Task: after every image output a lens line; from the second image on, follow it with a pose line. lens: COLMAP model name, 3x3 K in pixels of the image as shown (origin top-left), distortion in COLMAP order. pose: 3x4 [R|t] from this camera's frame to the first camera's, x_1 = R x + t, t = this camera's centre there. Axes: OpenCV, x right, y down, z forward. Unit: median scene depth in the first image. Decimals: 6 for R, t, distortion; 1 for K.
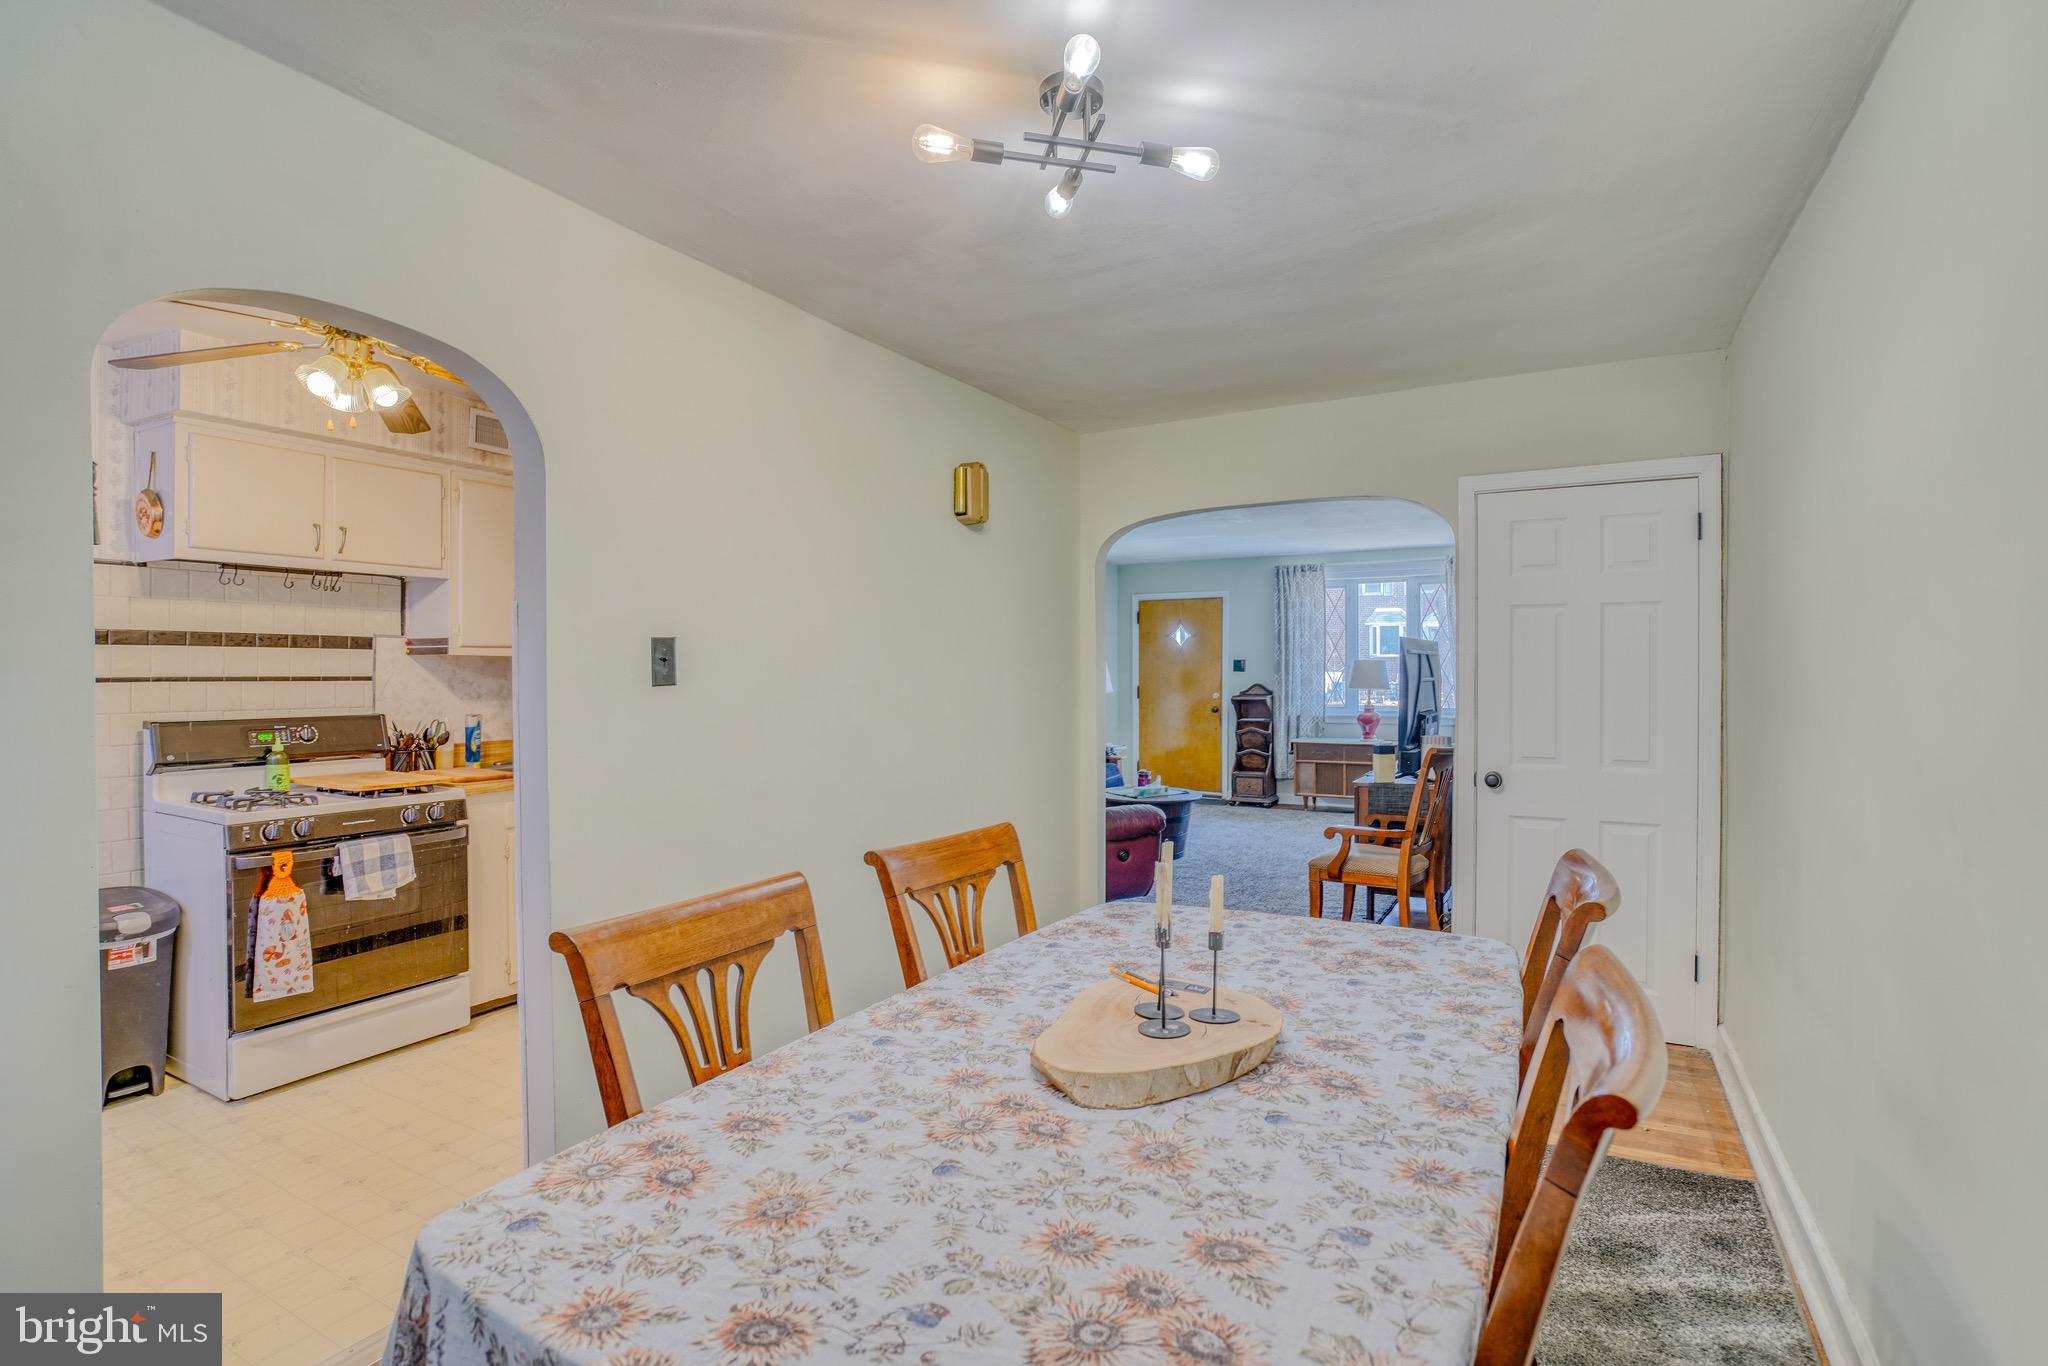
lens RADIAL K [[993.5, 0, 1015.4], [0, 993.5, 677.5], [0, 0, 1]] dist [-0.055972, 0.028631]
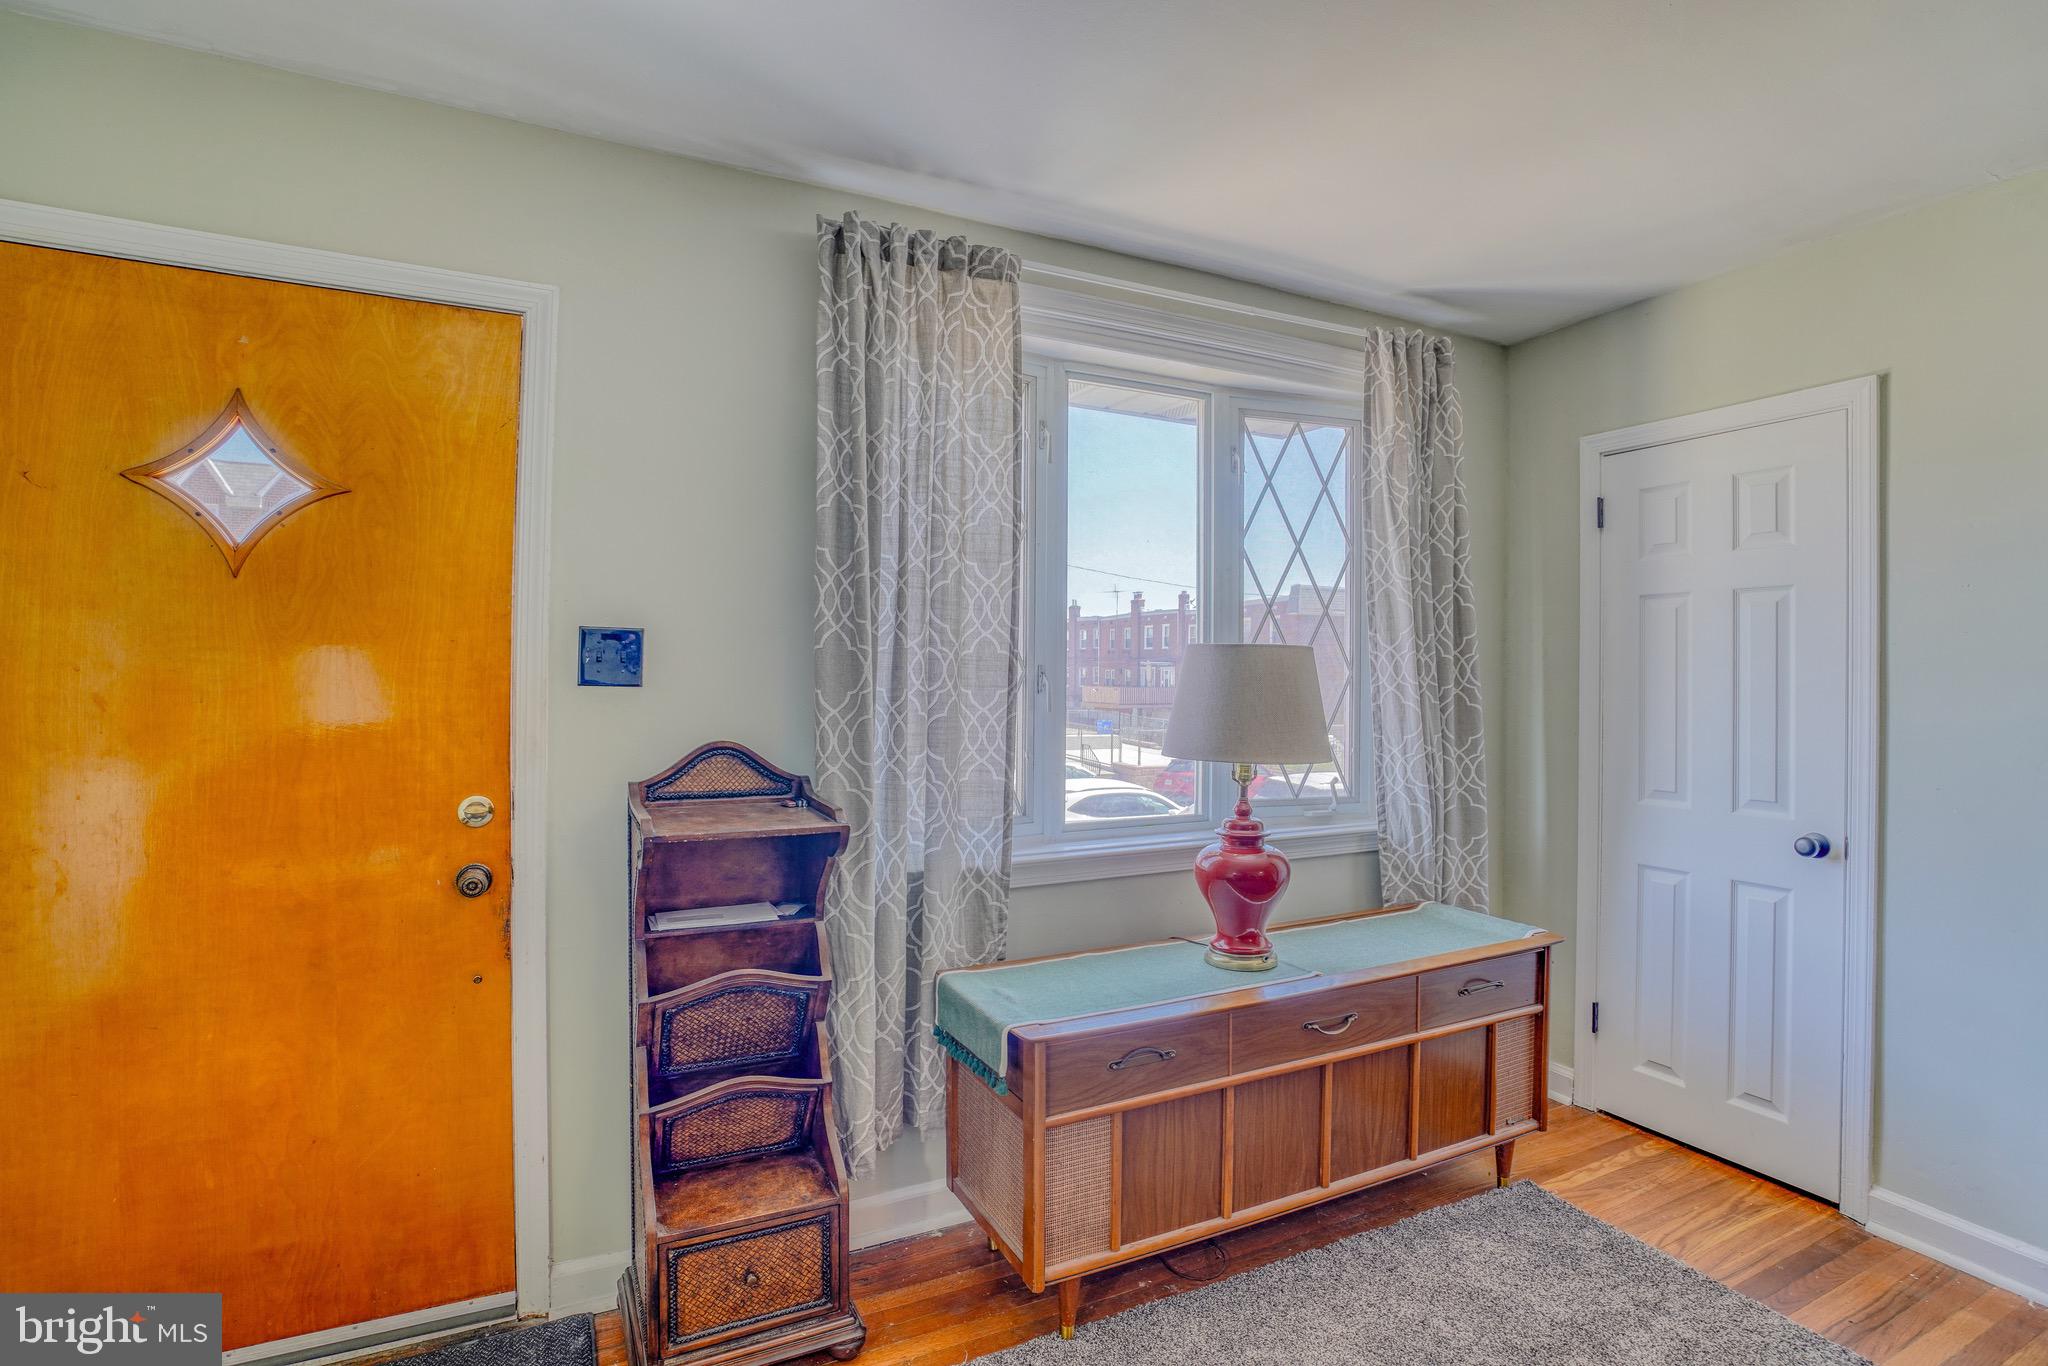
lens RADIAL K [[986.9, 0, 1092.2], [0, 986.9, 681.2], [0, 0, 1]] dist [-0.047406, 0.017673]
pose [[0.536110, 0.001066, 0.844148, 0.112200], [-0.004402, 0.999989, 0.001533, -0.008224], [-0.844137, -0.004538, 0.536109, 0.844710]]
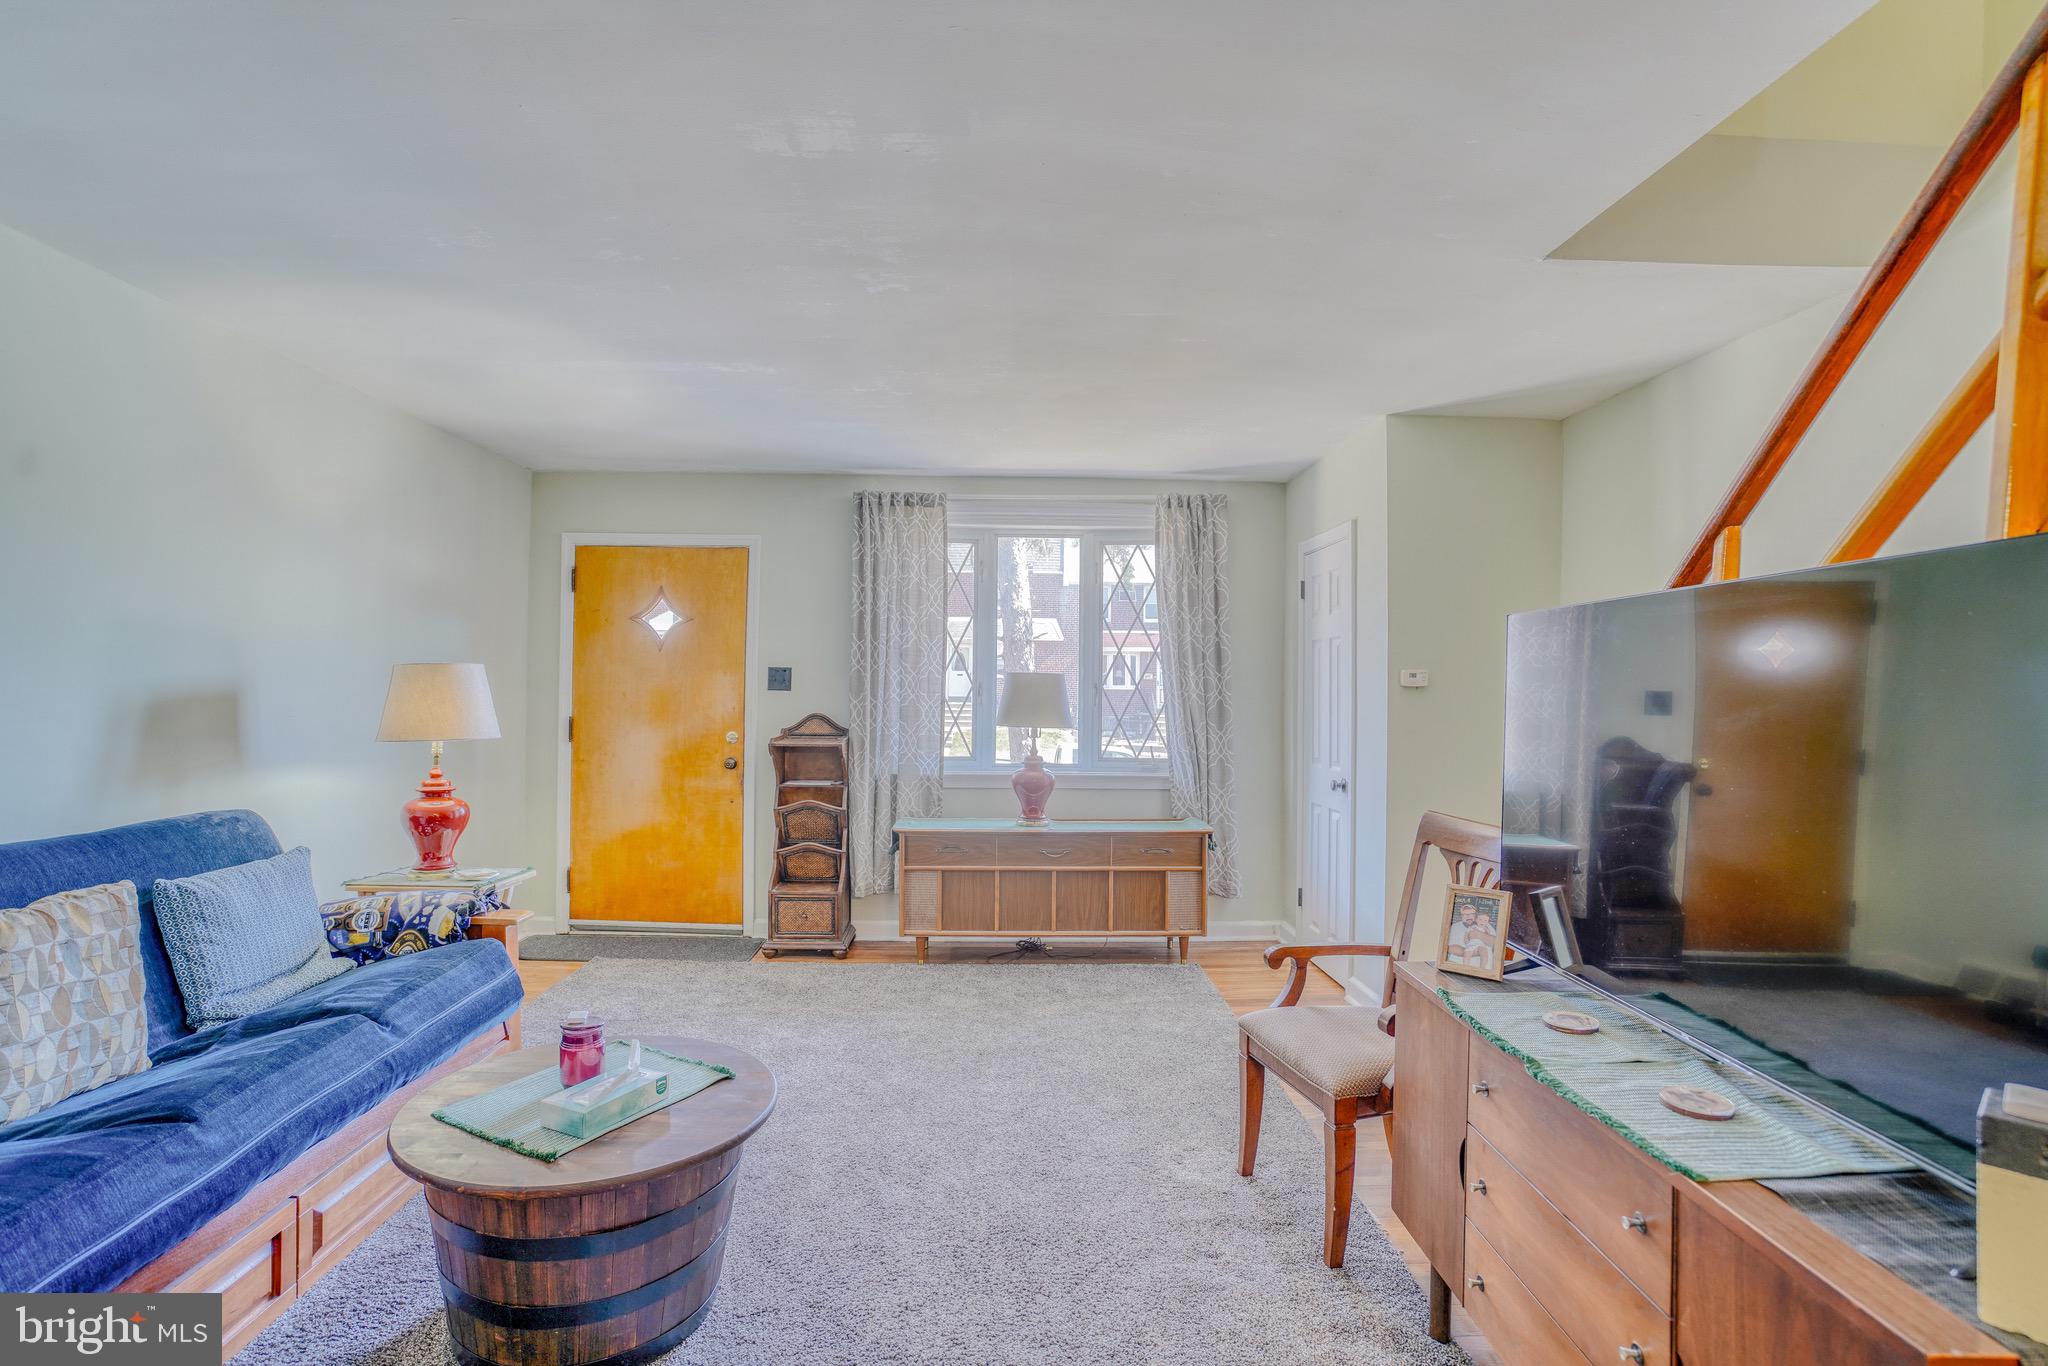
lens RADIAL K [[1010.2, 0, 1024.0], [0, 1010.2, 683.0], [0, 0, 1]] dist [-0.052883, 0.024287]
pose [[0.852095, 0.017204, 0.523104, 0.060835], [-0.010882, 0.999826, -0.015156, -0.003550], [-0.523274, 0.007222, 0.852134, 0.503832]]
